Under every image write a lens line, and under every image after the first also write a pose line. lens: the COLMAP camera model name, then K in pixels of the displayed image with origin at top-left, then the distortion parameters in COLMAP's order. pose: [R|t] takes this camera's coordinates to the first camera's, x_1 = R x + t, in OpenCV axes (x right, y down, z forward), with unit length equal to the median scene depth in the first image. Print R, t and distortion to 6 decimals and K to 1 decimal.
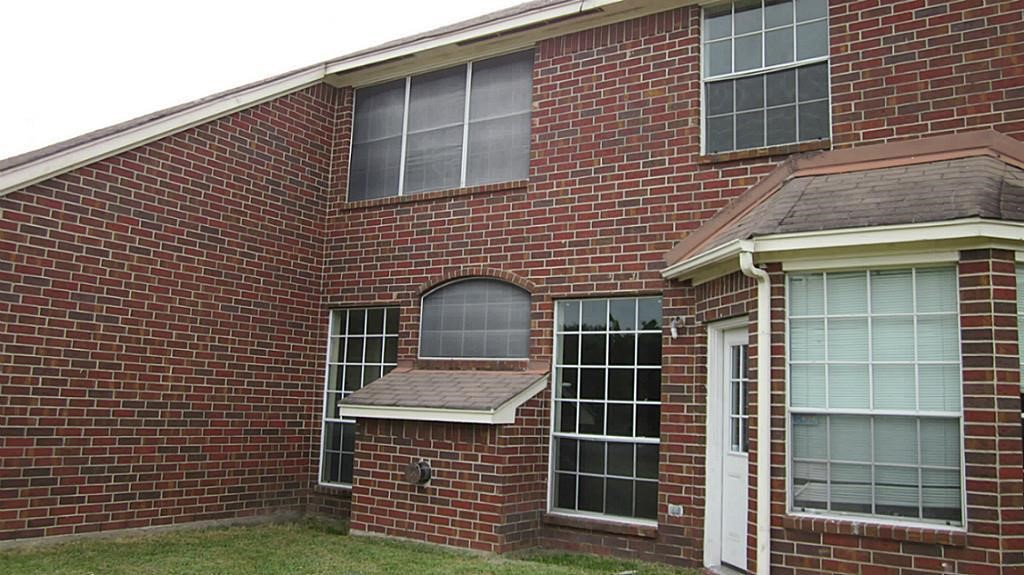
lens RADIAL K [[863.8, 0, 504.8], [0, 863.8, 290.1], [0, 0, 1]] dist [-0.024446, 0.013886]
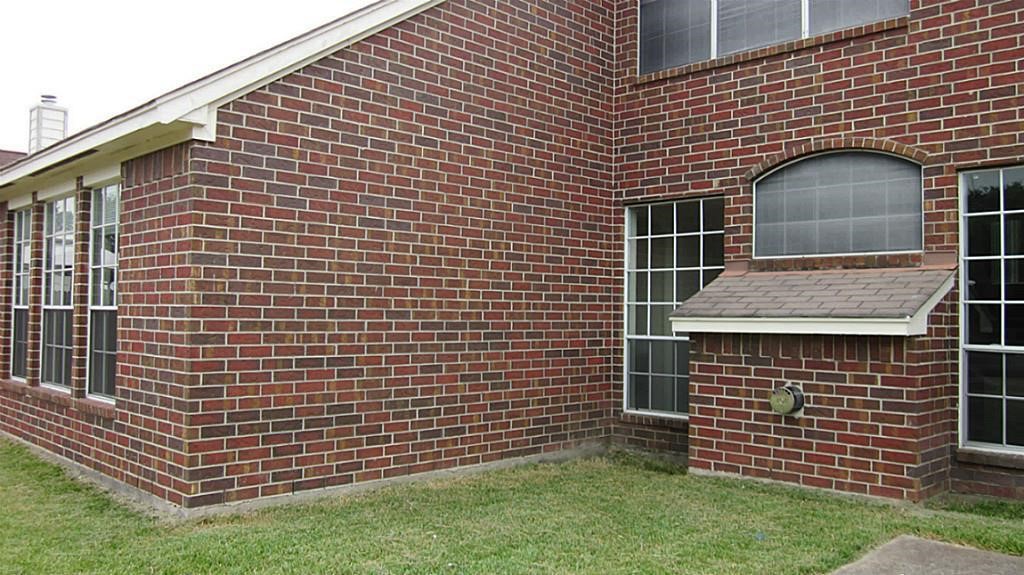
lens RADIAL K [[863.8, 0, 517.3], [0, 863.8, 284.2], [0, 0, 1]] dist [-0.024446, 0.013886]
pose [[0.983199, -0.038978, -0.178328, -0.190255], [0.055231, 0.994667, 0.087102, 0.022386], [0.173982, -0.095488, 0.980108, 0.182548]]
